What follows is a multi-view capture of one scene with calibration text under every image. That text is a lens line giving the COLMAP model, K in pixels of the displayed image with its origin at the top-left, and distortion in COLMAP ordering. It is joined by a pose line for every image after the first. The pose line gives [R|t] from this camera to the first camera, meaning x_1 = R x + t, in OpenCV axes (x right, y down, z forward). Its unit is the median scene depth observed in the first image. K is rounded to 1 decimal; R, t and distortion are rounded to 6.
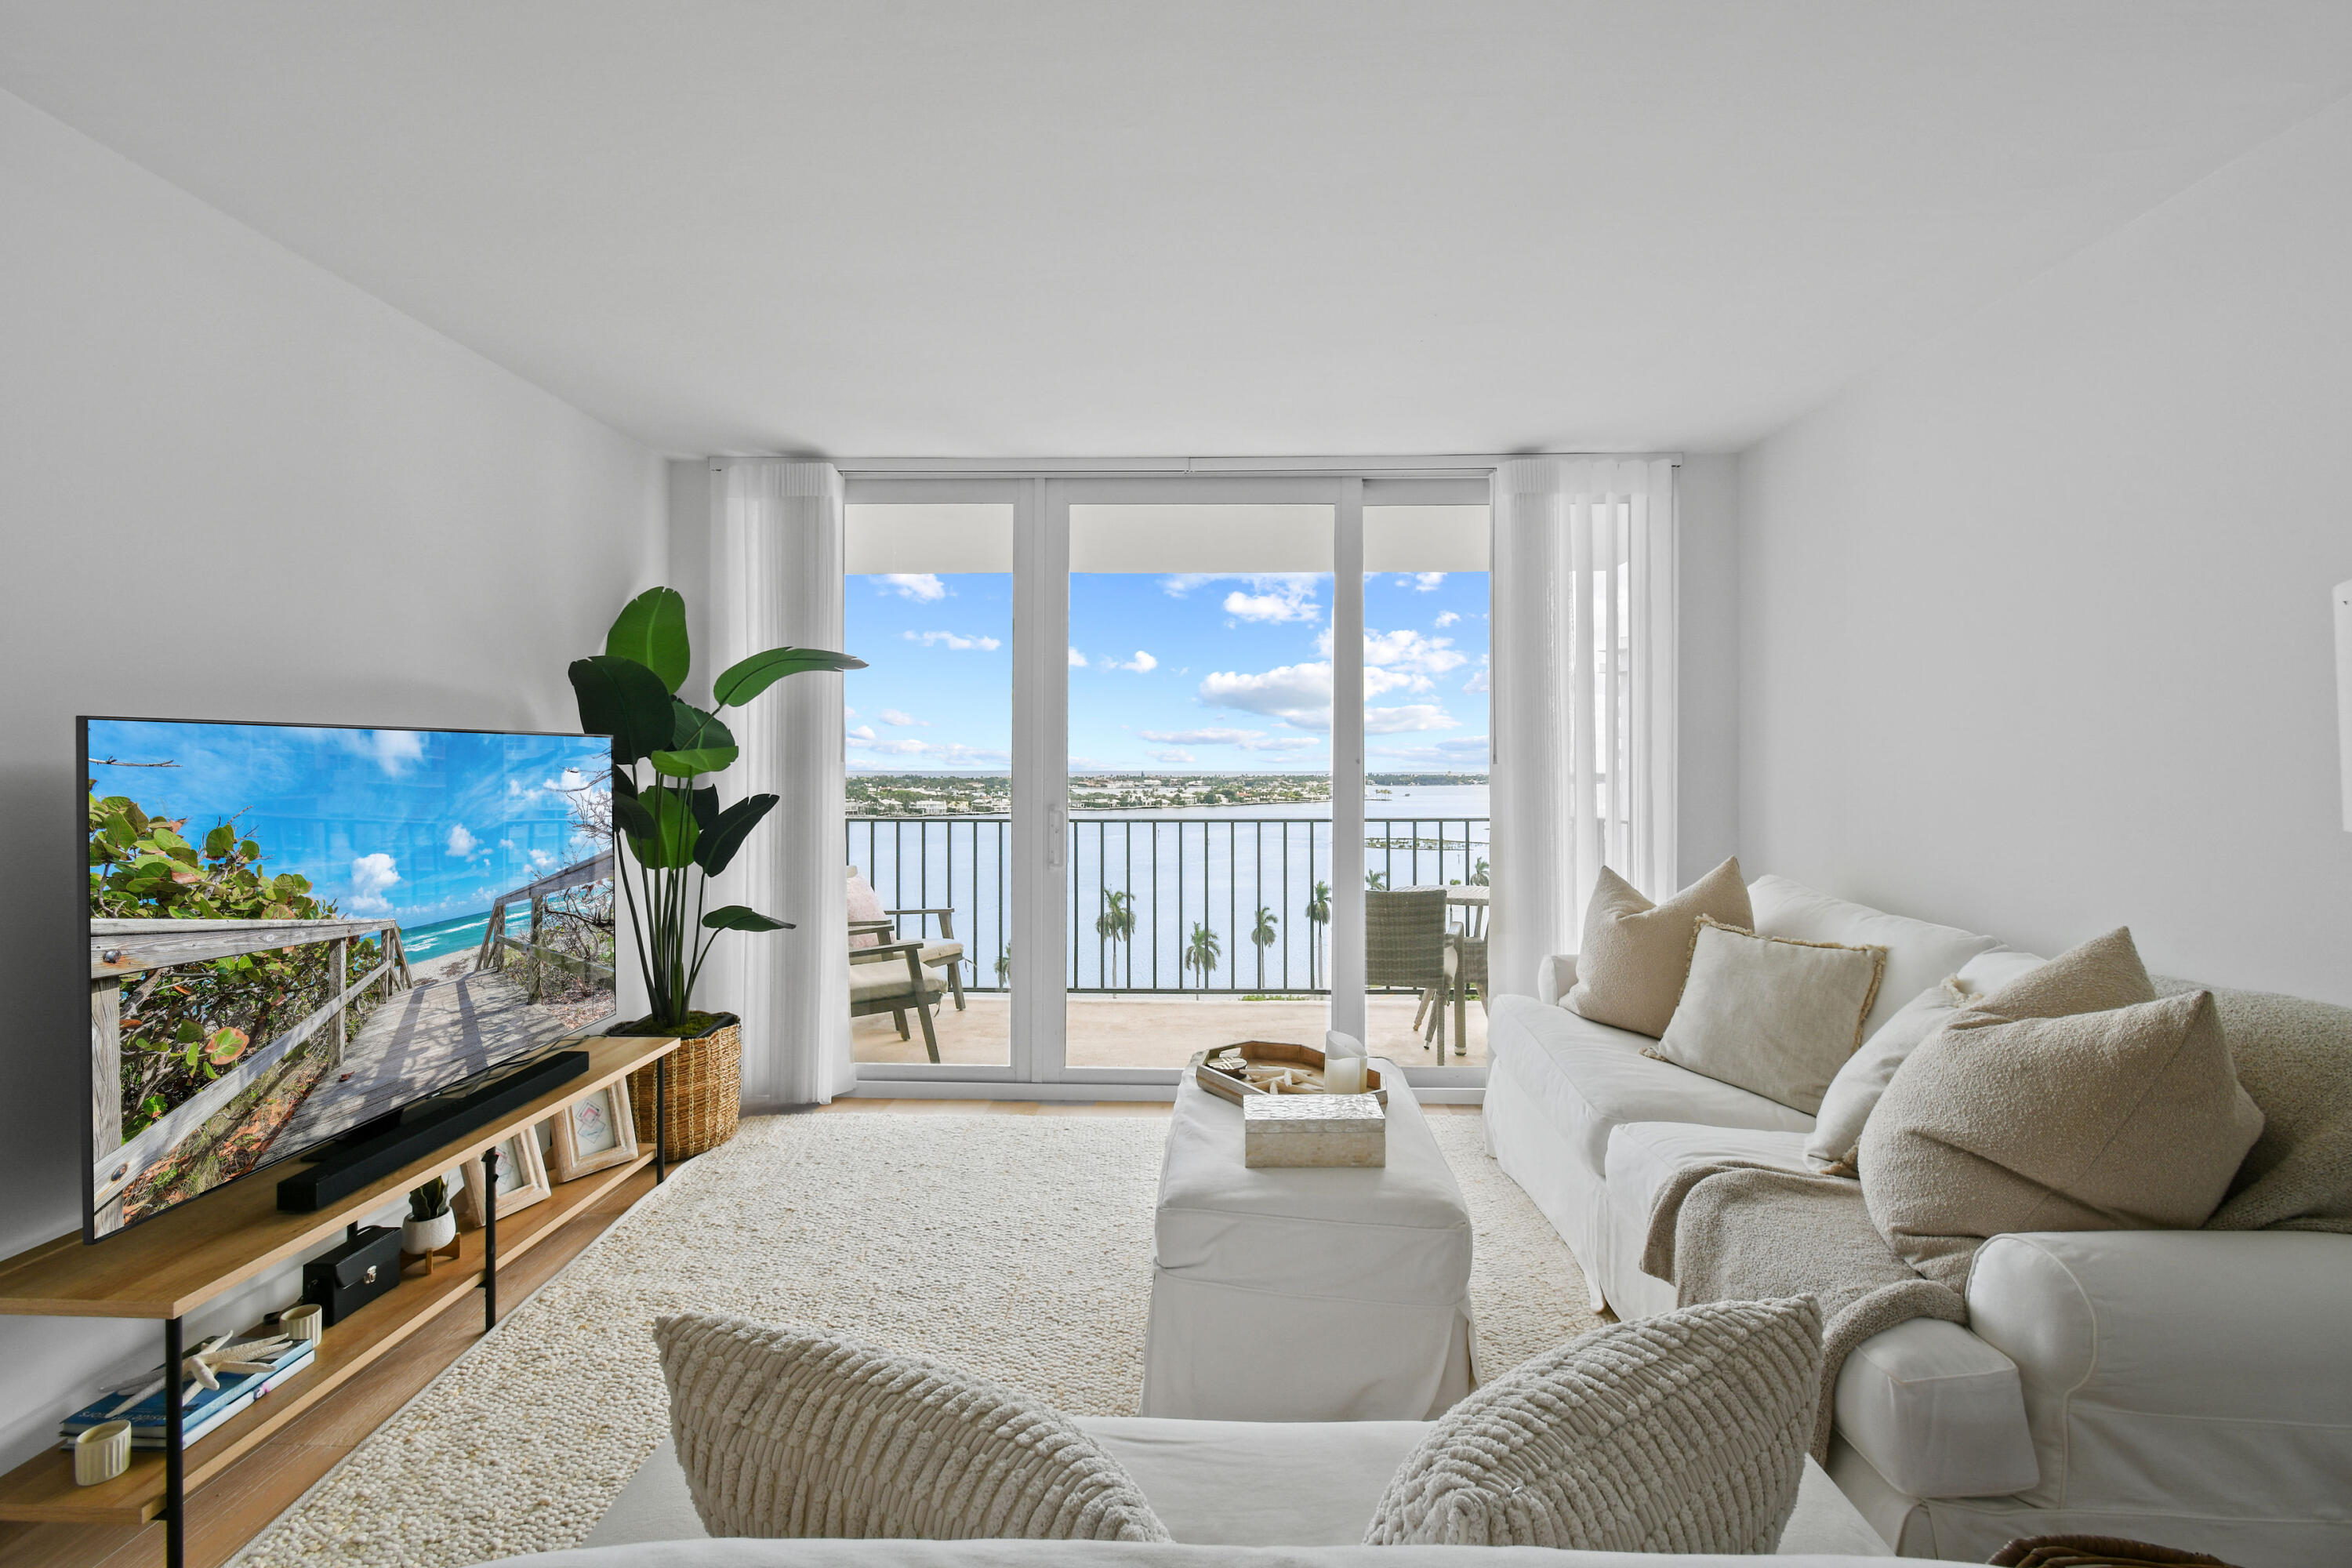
lens RADIAL K [[1049.3, 0, 1170.9], [0, 1049.3, 762.7], [0, 0, 1]] dist [0.008386, -0.006849]
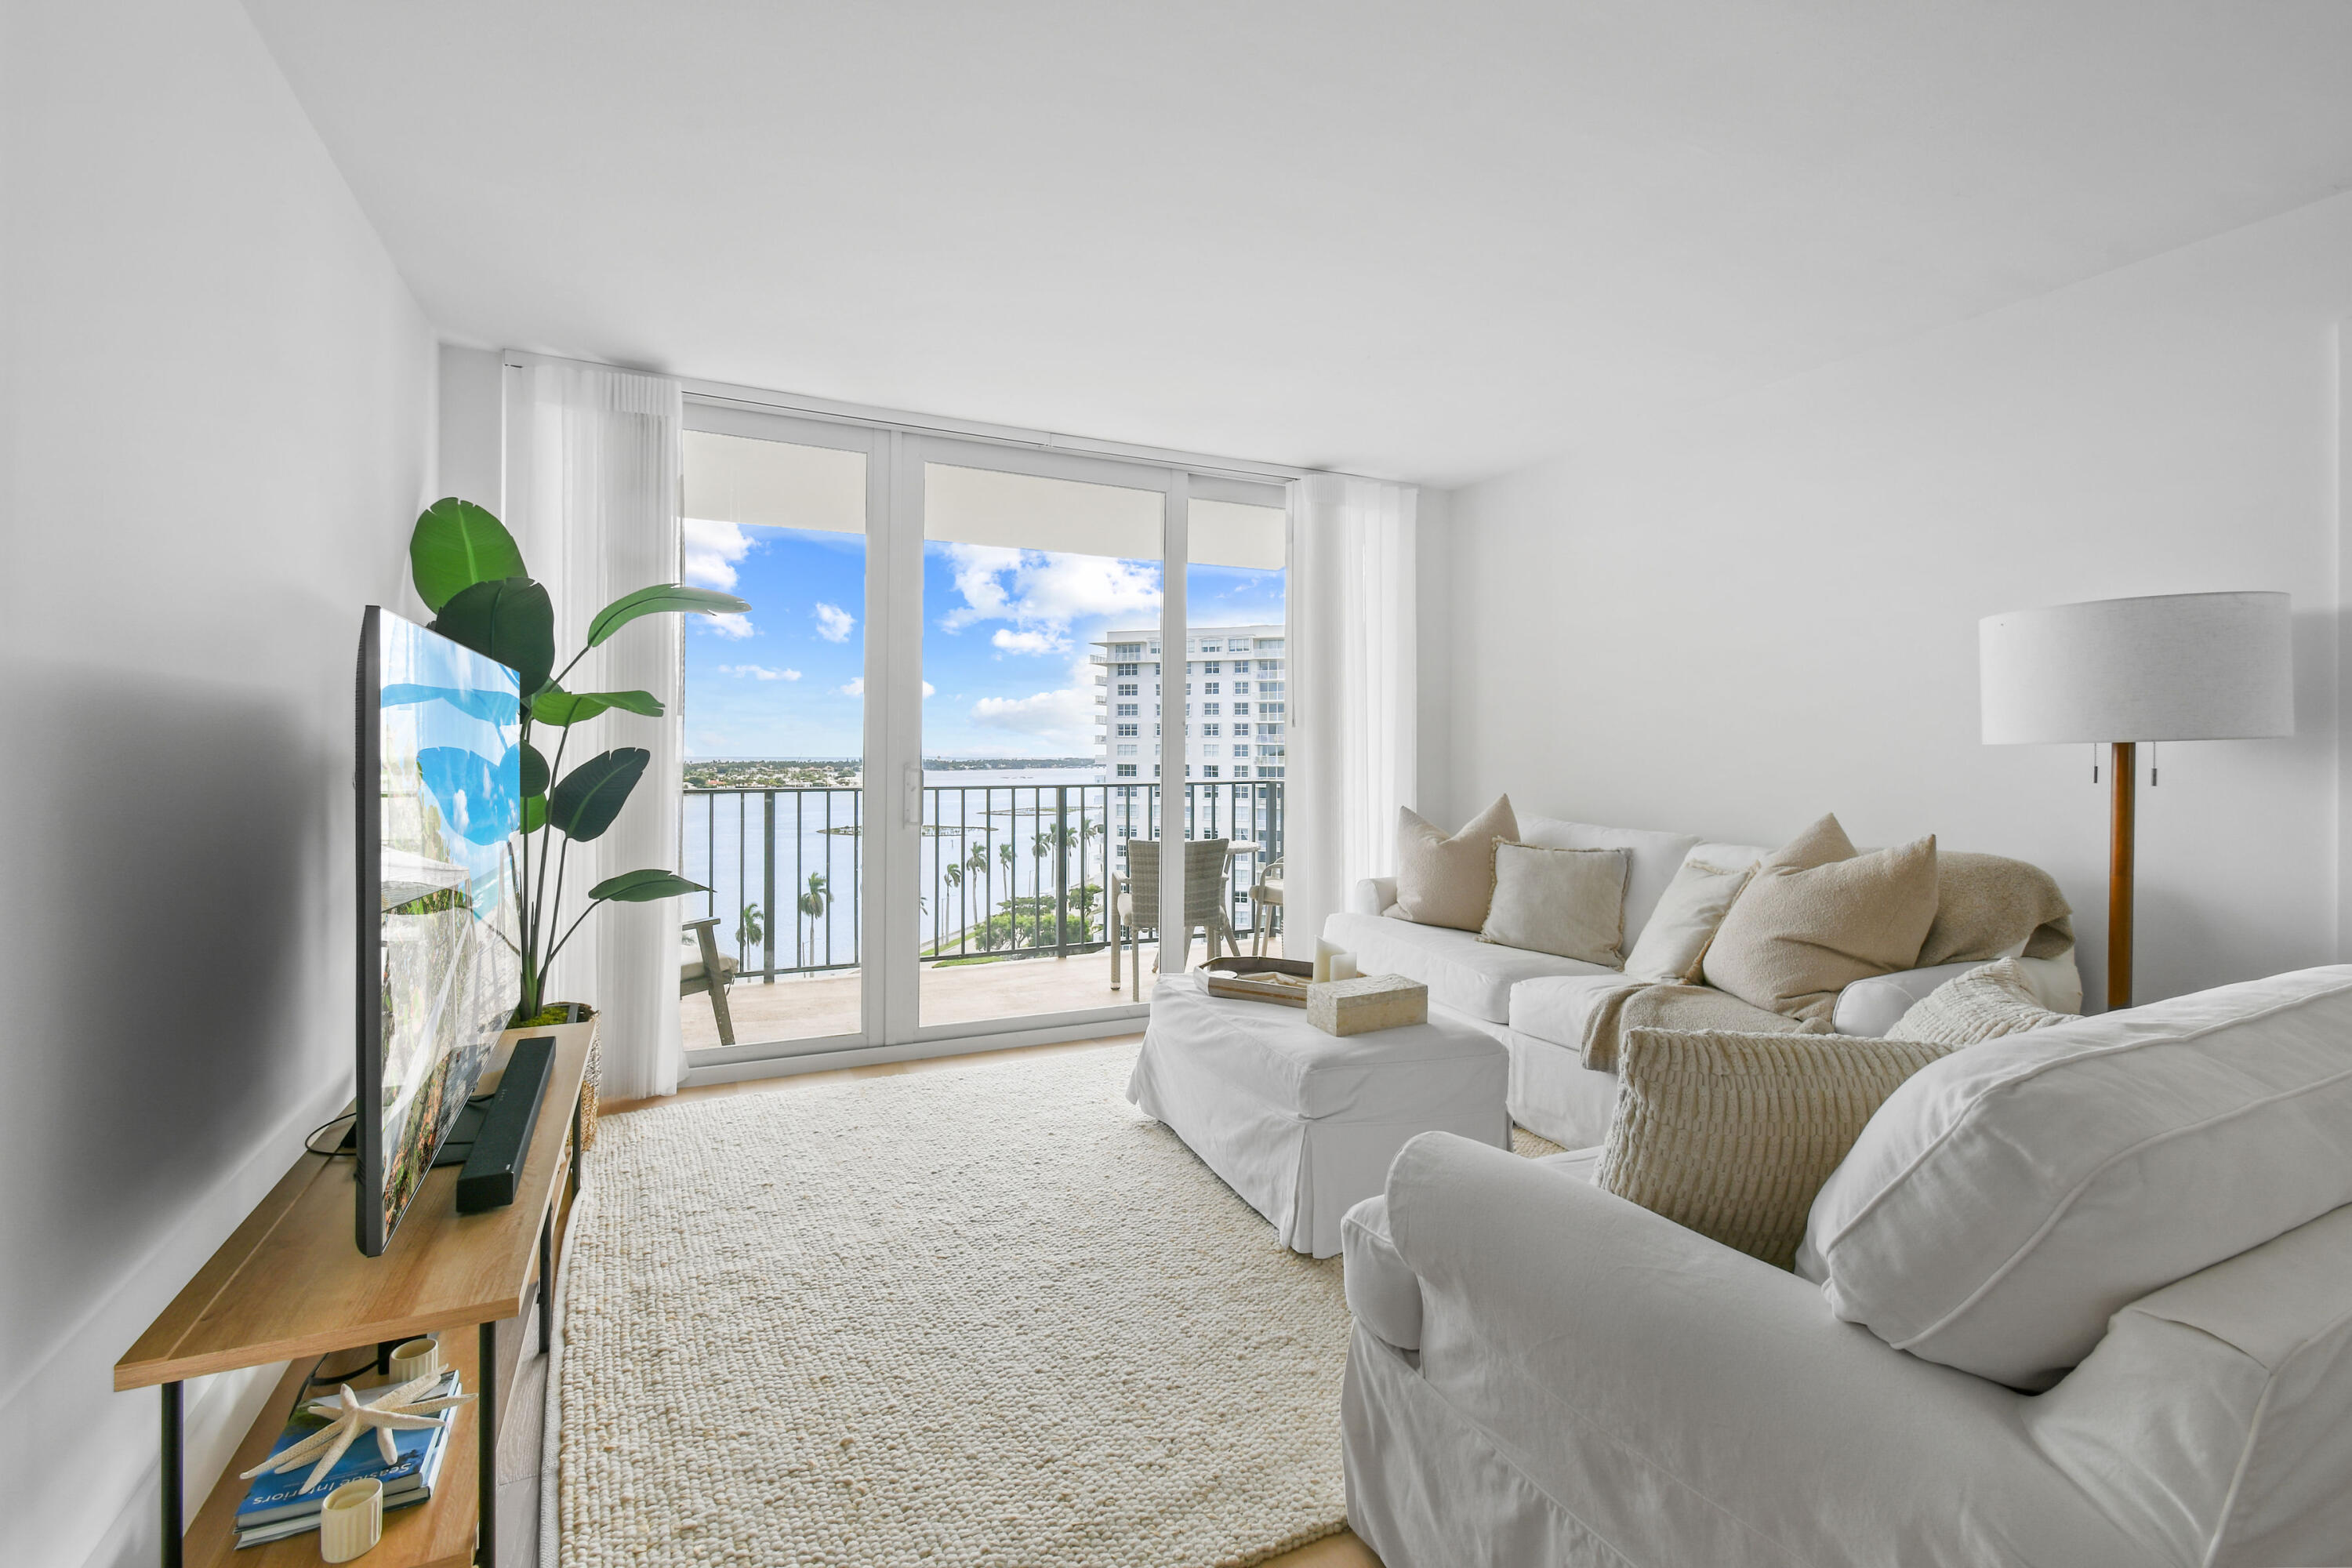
lens RADIAL K [[1057.9, 0, 1184.4], [0, 1057.9, 763.5], [0, 0, 1]] dist [0.008557, -0.006306]
pose [[0.883496, -0.002615, 0.468431, -0.401710], [-0.004072, 0.999904, 0.013262, 0.029695], [-0.468421, -0.013625, 0.883400, -0.005425]]
